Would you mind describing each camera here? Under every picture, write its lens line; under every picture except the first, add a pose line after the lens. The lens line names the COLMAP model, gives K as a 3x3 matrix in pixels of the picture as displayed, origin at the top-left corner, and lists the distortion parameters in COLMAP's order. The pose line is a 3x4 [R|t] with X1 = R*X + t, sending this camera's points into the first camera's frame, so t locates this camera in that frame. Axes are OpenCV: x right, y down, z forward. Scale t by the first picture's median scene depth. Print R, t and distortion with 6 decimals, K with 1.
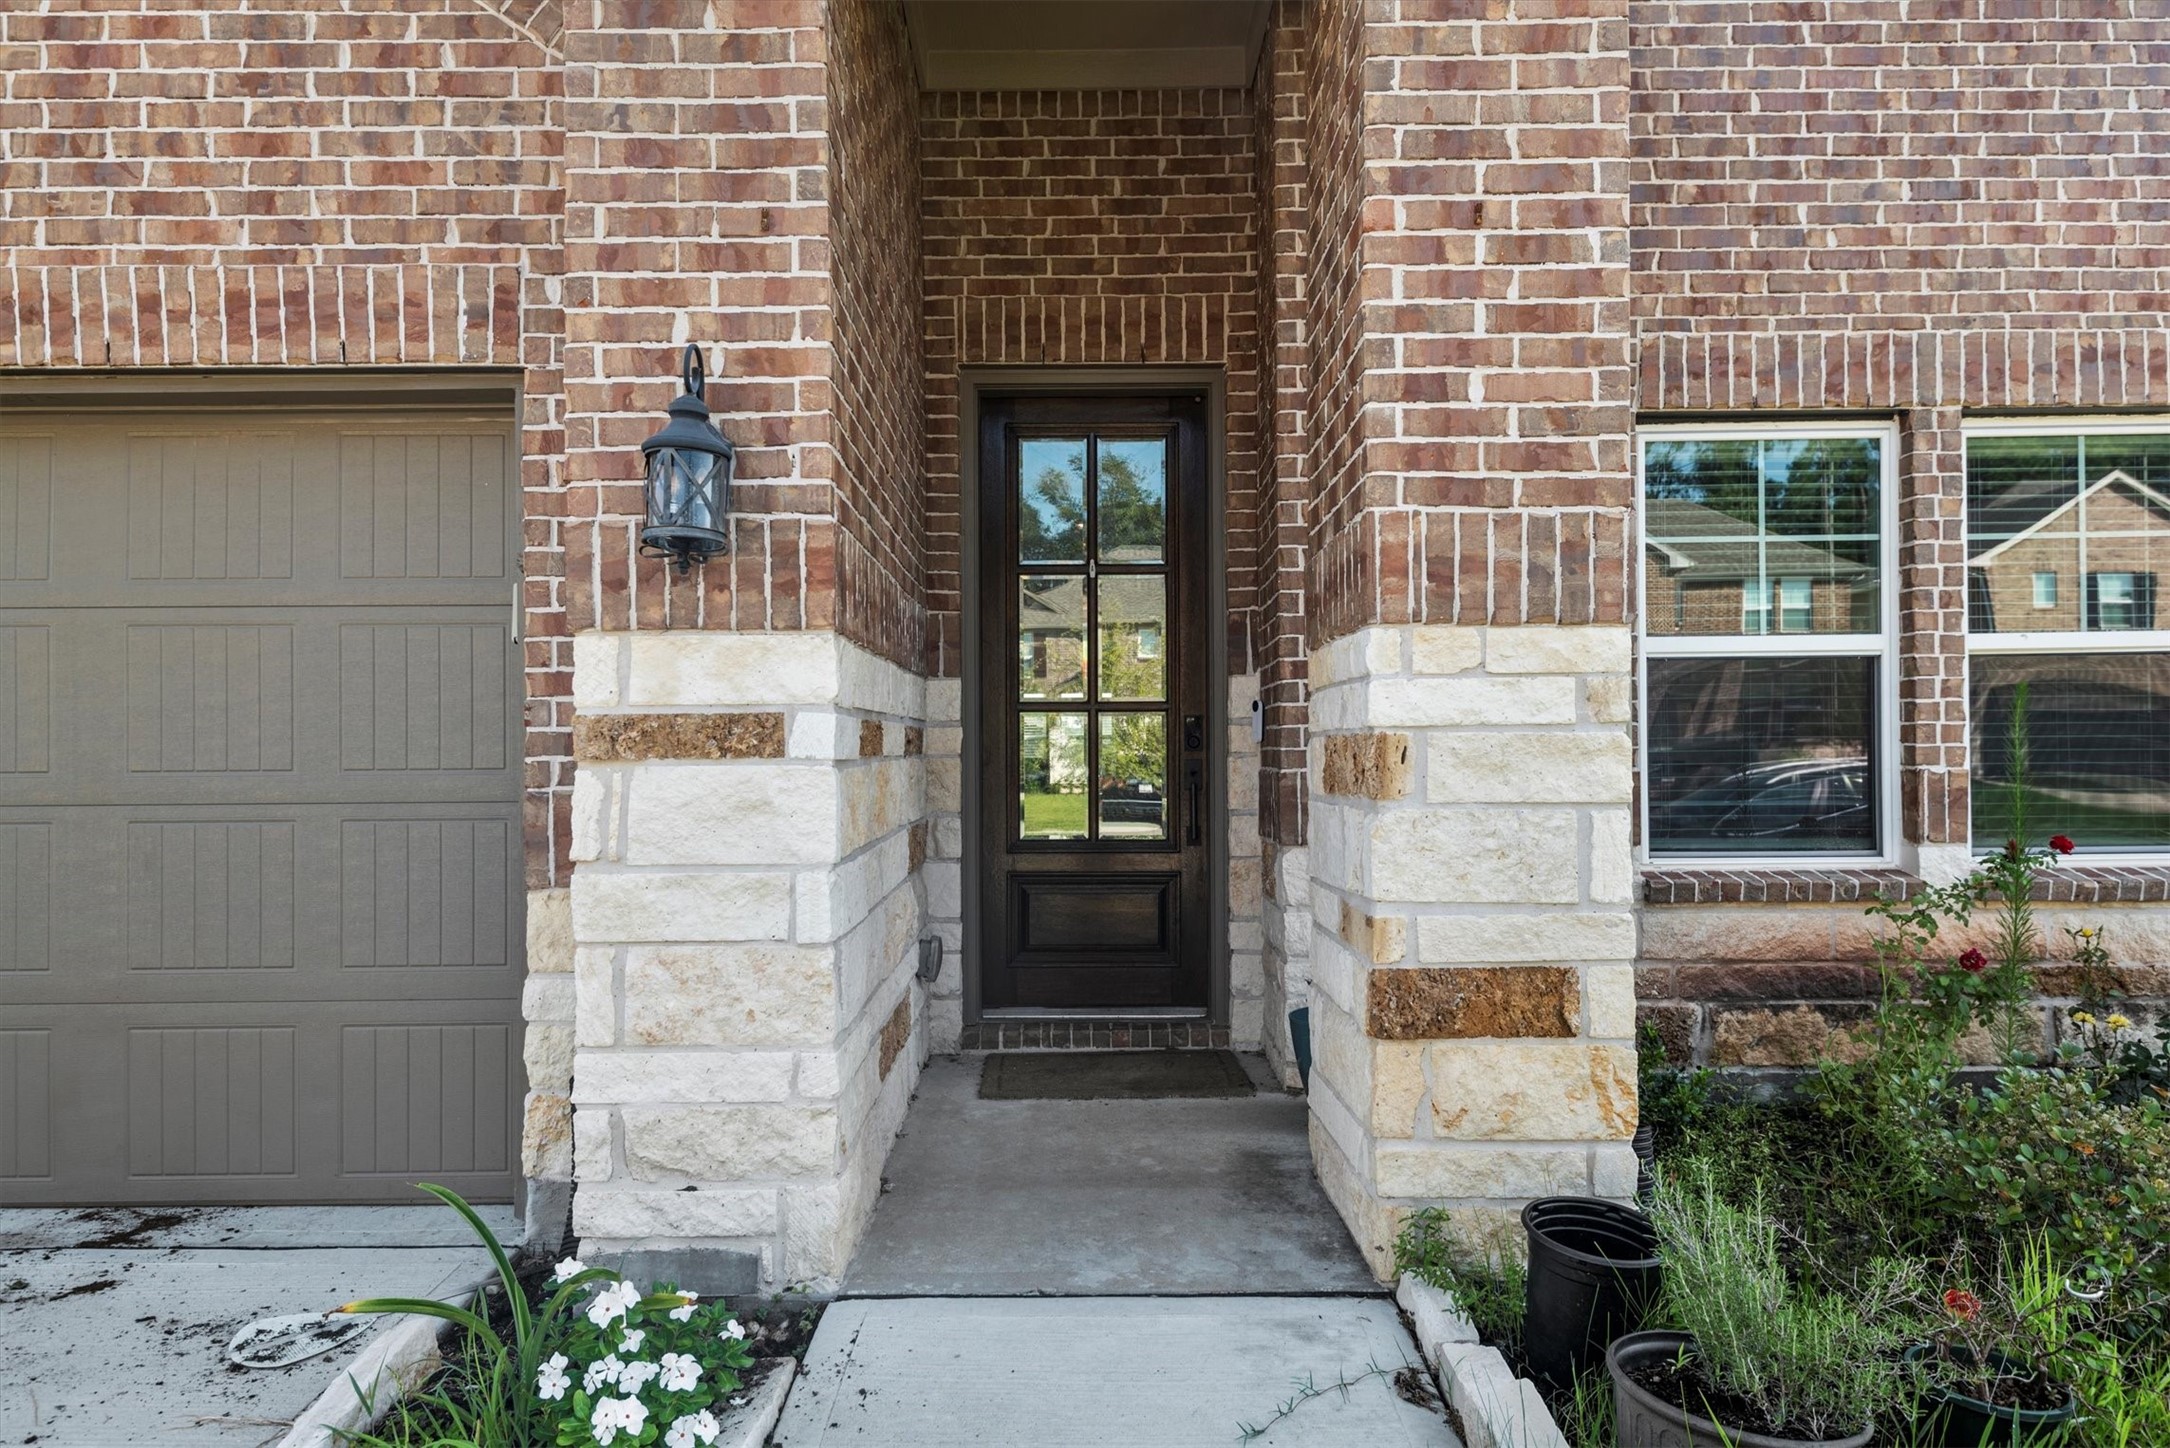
lens RADIAL K [[1373.3, 0, 1075.6], [0, 1373.3, 739.0], [0, 0, 1]] dist [0.003731, -0.000873]
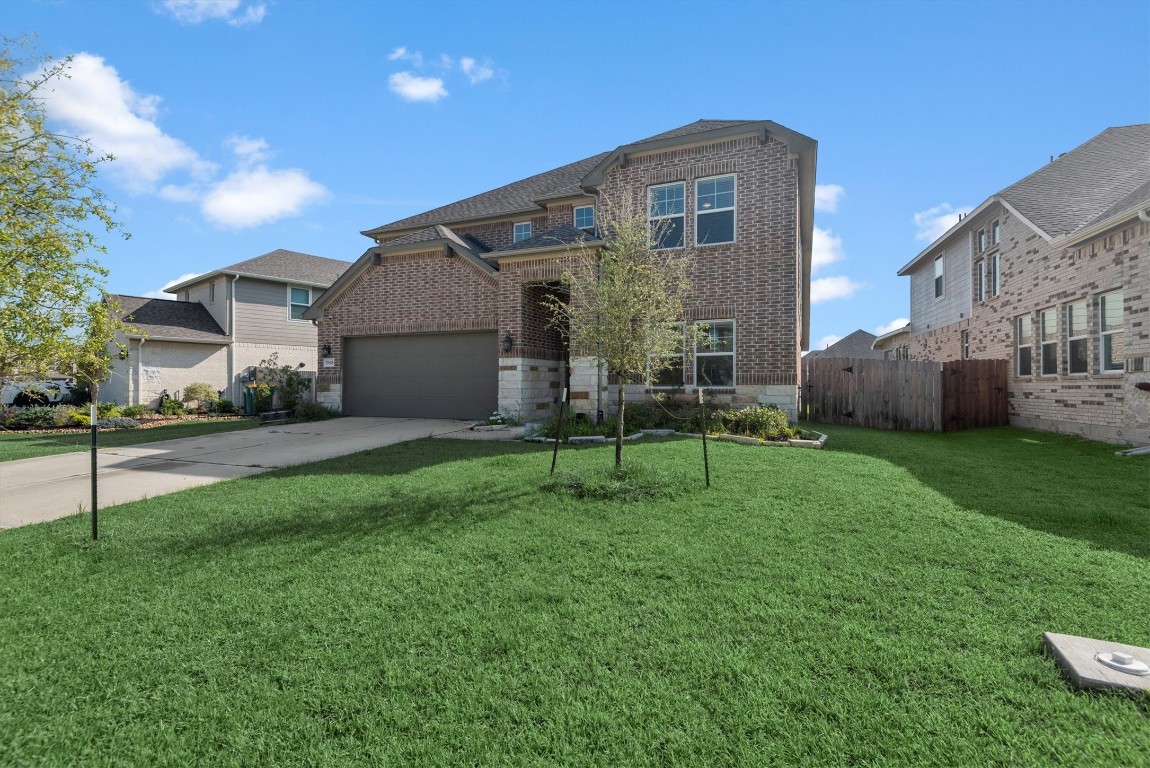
lens RADIAL K [[524.4, 0, 578.2], [0, 524.4, 381.0], [0, 0, 1]] dist [-0.004289, -0.000143]
pose [[0.919855, 0.007501, -0.392186, 1.715465], [-0.005822, 0.999968, 0.005469, 0.068895], [0.392215, -0.002747, 0.919870, -2.368572]]
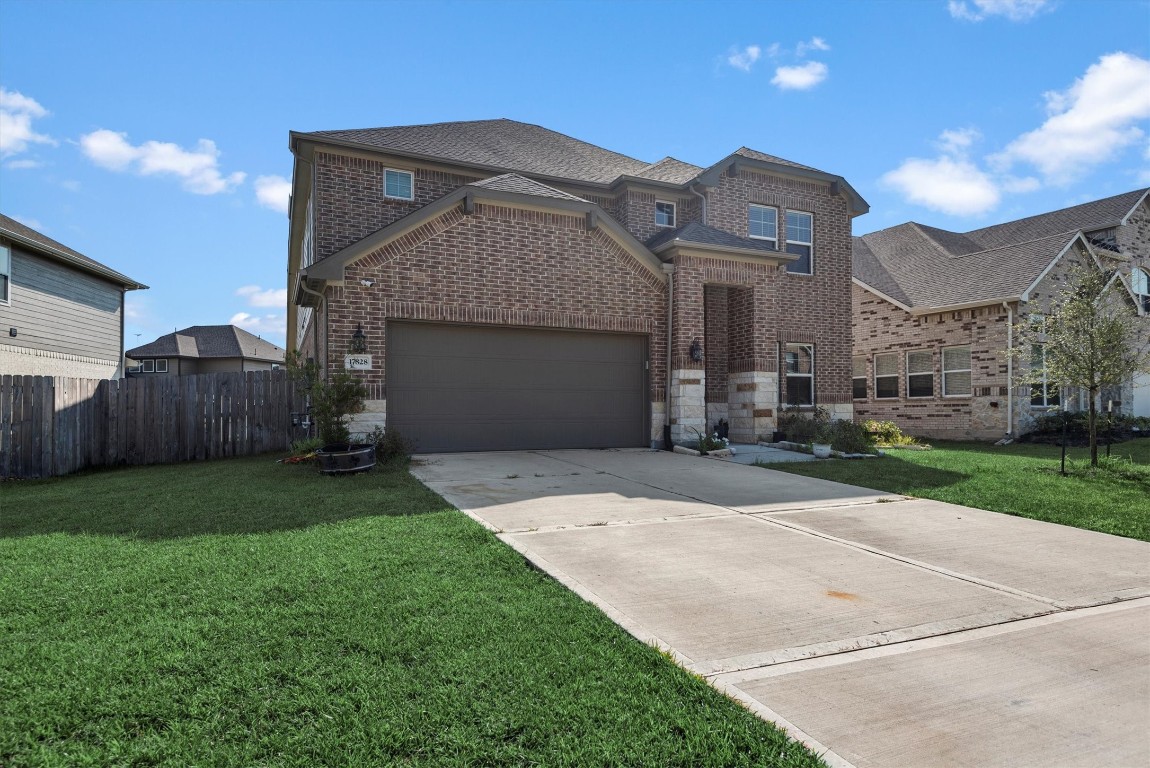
lens RADIAL K [[625.0, 0, 561.4], [0, 625.0, 408.4], [0, 0, 1]] dist [-0.003865, -0.000556]
pose [[0.916313, 0.007597, 0.400390, -2.571789], [-0.006831, 0.999971, -0.003341, 0.182483], [-0.400404, 0.000326, 0.916339, -2.236123]]
